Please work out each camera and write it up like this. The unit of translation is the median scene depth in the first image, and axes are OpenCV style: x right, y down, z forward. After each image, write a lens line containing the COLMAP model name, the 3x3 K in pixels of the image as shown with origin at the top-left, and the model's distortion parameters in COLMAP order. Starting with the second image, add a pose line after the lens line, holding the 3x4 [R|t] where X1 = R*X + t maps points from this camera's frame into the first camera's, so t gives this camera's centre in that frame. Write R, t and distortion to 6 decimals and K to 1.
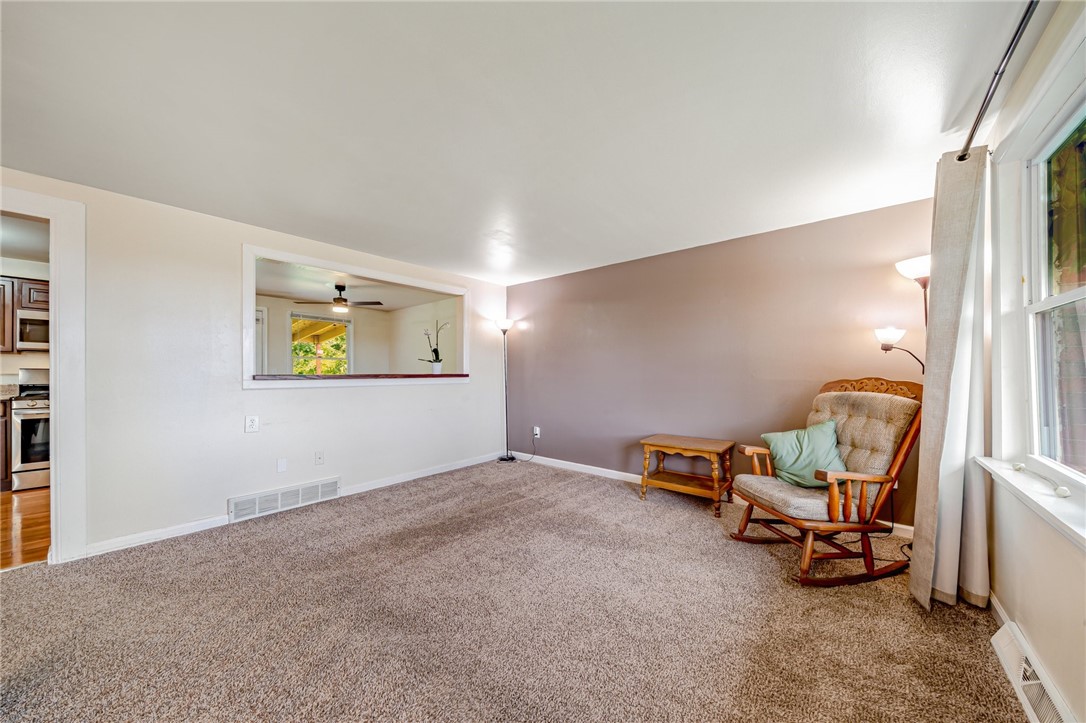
lens RADIAL K [[376.9, 0, 537.8], [0, 376.9, 366.2], [0, 0, 1]] dist [-0.000385, -0.000130]
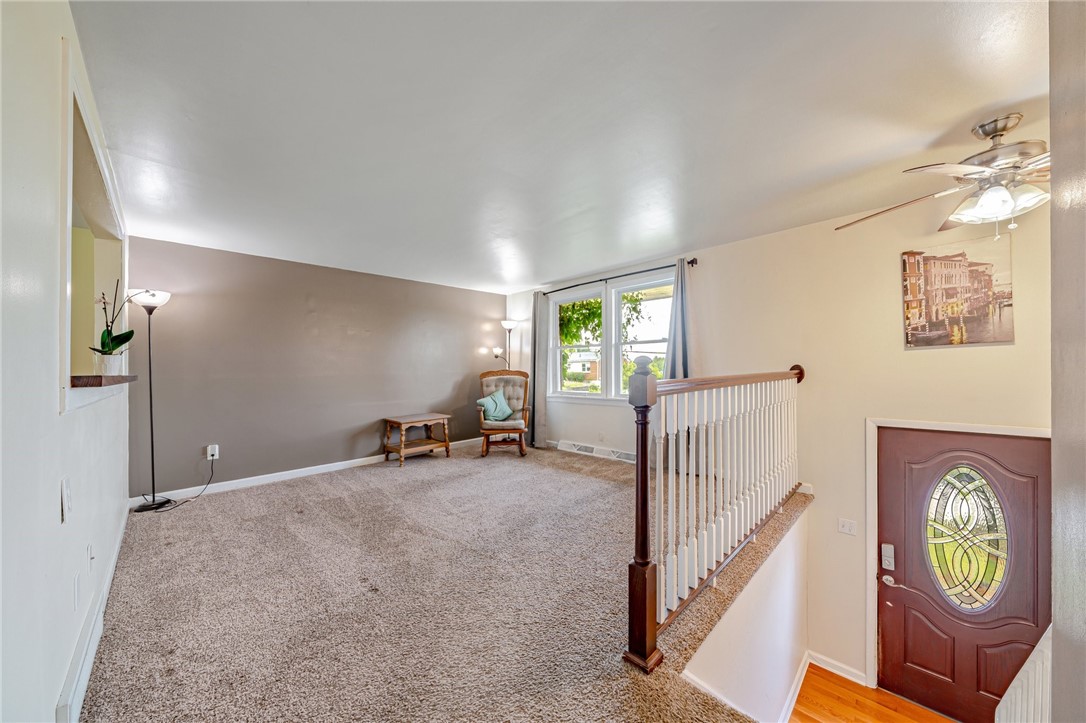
lens RADIAL K [[376.9, 0, 537.8], [0, 376.9, 366.2], [0, 0, 1]] dist [-0.000385, -0.000130]
pose [[0.084733, 0.006362, 0.996383, -1.125196], [0.003449, 0.999972, -0.006678, 0.020323], [-0.996398, 0.004003, 0.084709, 0.483554]]
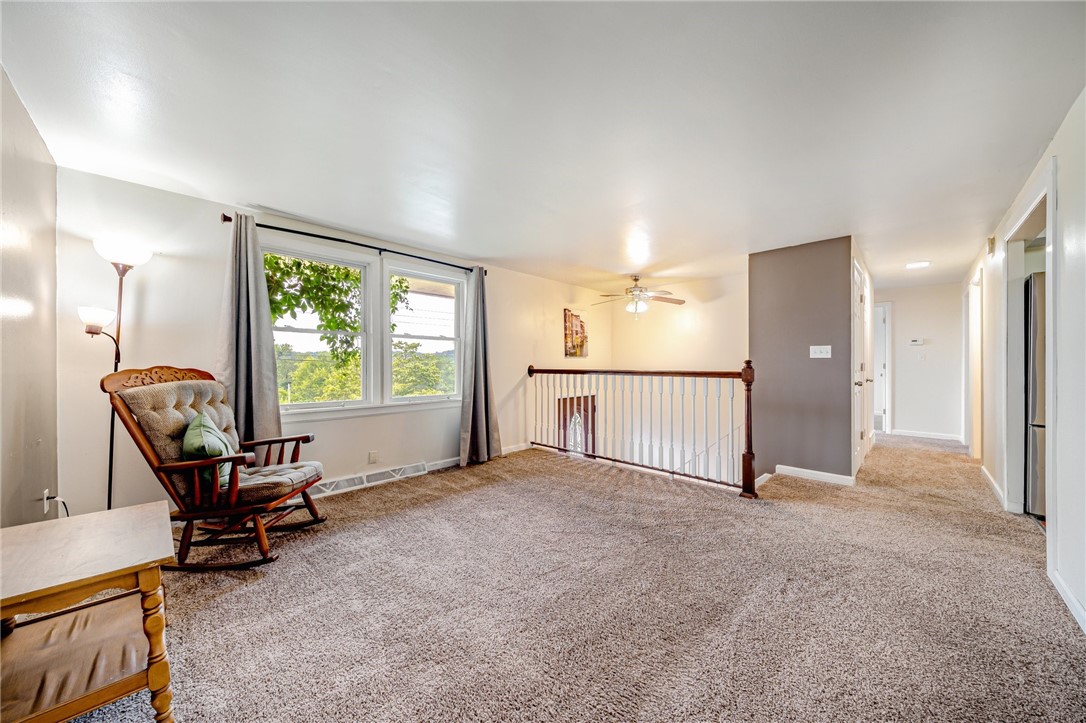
lens RADIAL K [[376.9, 0, 537.8], [0, 376.9, 366.2], [0, 0, 1]] dist [-0.000385, -0.000130]
pose [[-0.997533, -0.001329, 0.070179, -0.099133], [-0.001684, 0.999986, -0.005001, 0.026051], [-0.070172, -0.005107, -0.997522, 1.518377]]
